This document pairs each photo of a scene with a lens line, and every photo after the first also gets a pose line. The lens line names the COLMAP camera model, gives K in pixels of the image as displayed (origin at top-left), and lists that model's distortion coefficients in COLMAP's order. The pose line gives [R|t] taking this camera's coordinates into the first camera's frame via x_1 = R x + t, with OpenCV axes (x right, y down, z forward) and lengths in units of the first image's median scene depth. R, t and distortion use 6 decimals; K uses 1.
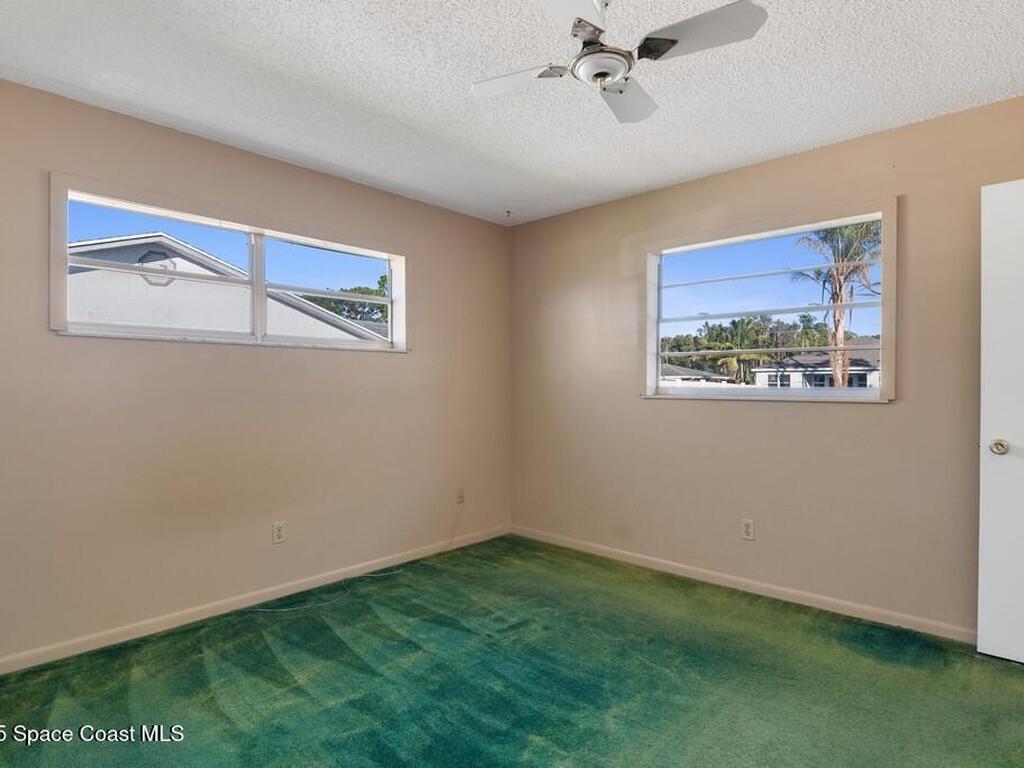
lens RADIAL K [[574.4, 0, 496.6], [0, 574.4, 386.9], [0, 0, 1]] dist [-0.003214, -0.000563]
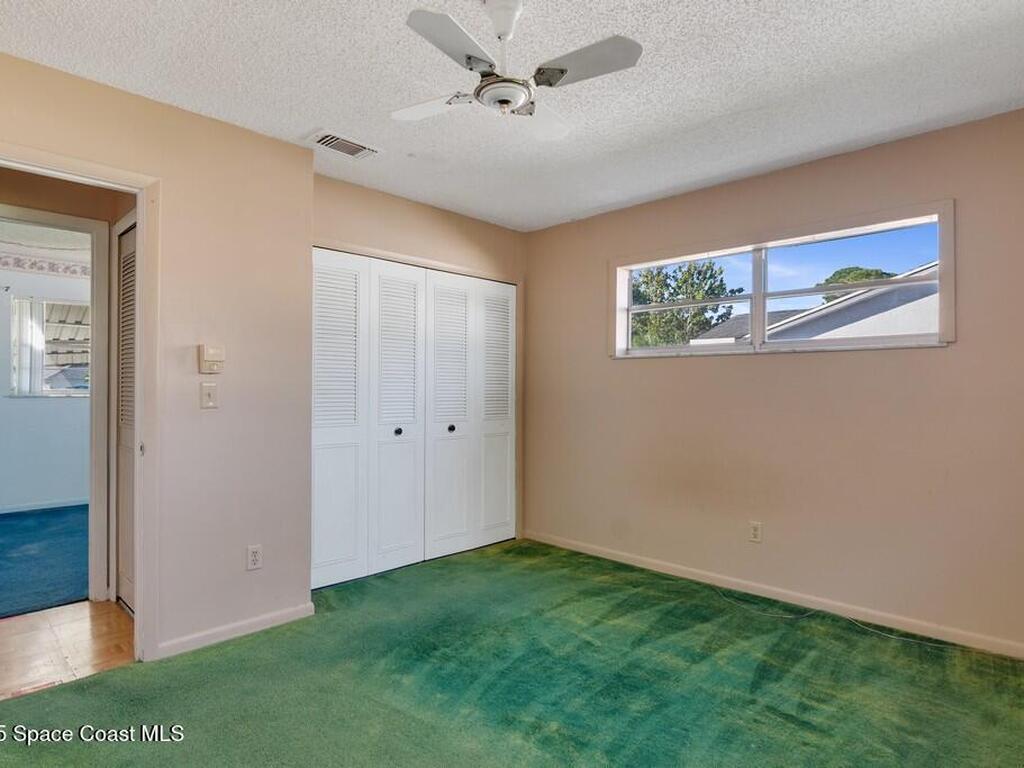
lens RADIAL K [[574.4, 0, 496.6], [0, 574.4, 386.9], [0, 0, 1]] dist [-0.003214, -0.000563]
pose [[-0.022918, -0.008058, -0.999705, 0.759742], [-0.009738, 0.999922, -0.007836, 0.002896], [0.999690, 0.009556, -0.022995, 0.621177]]
